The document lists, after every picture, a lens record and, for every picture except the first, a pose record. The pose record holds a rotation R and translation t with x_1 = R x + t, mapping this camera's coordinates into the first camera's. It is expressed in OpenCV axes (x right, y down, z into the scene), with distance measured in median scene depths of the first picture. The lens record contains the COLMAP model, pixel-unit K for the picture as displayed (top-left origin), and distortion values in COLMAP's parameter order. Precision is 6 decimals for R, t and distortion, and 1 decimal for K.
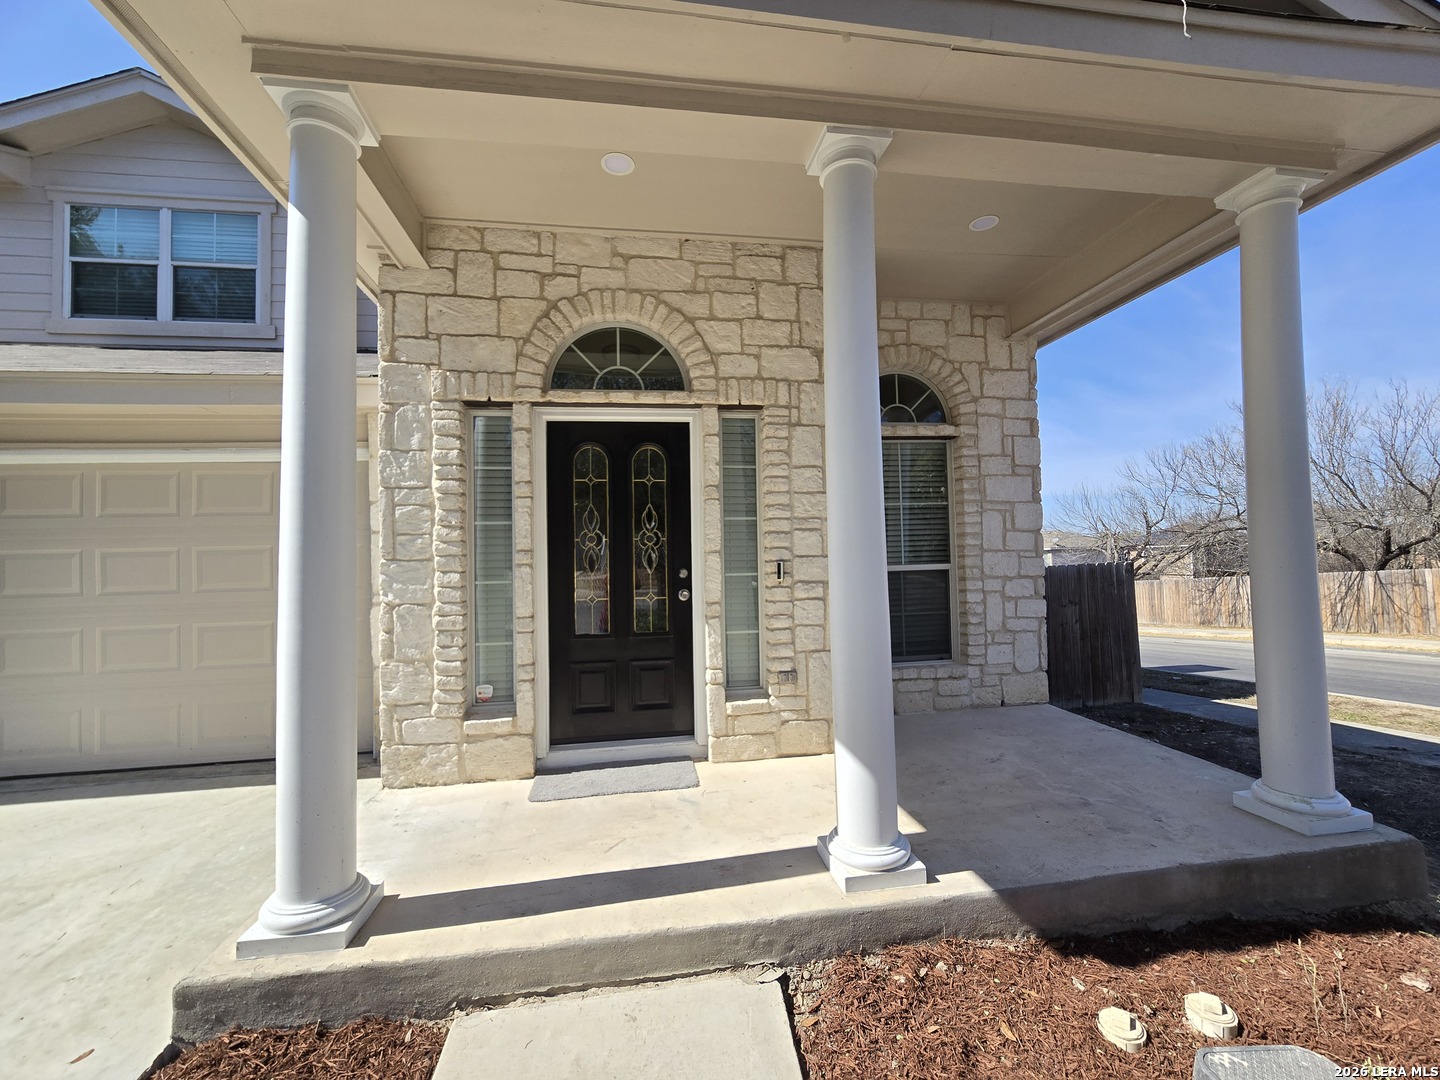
lens RADIAL K [[595.3, 0, 725.2], [0, 595.3, 542.2], [0, 0, 1]] dist [-0.009759, 0.000294]
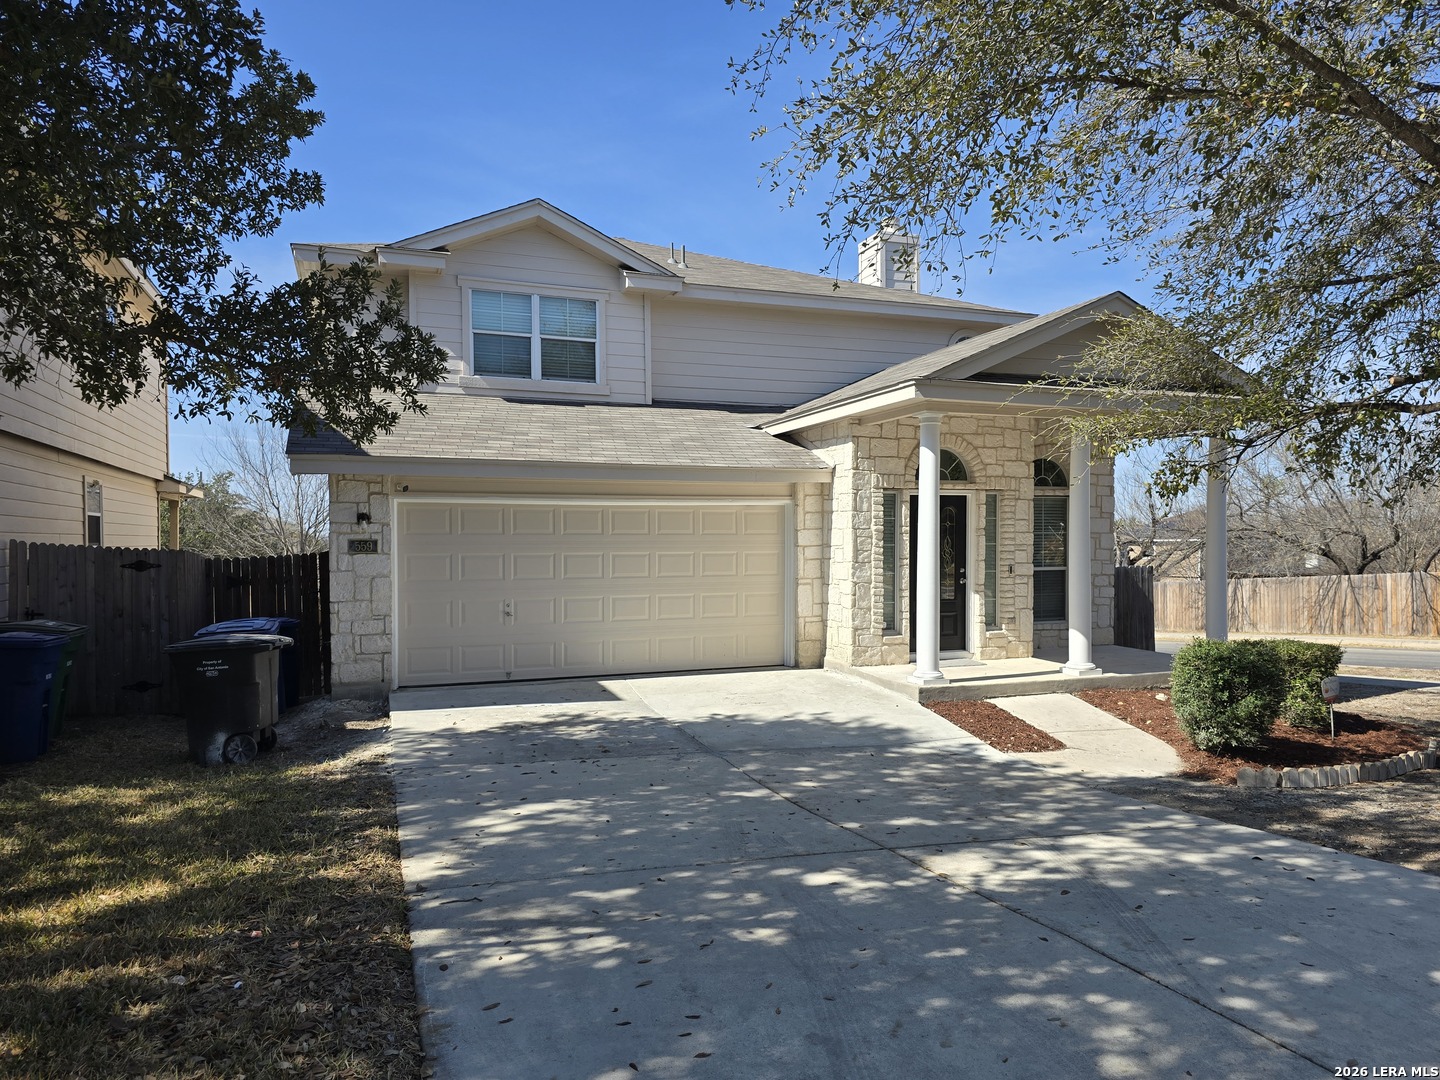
lens RADIAL K [[963.7, 0, 717.9], [0, 963.7, 547.9], [0, 0, 1]] dist [0.080262, -0.084749]
pose [[0.978256, 0.020024, 0.206431, -1.602300], [-0.026938, 0.999164, 0.030739, -0.104749], [-0.205643, -0.035632, 0.977978, -2.099191]]
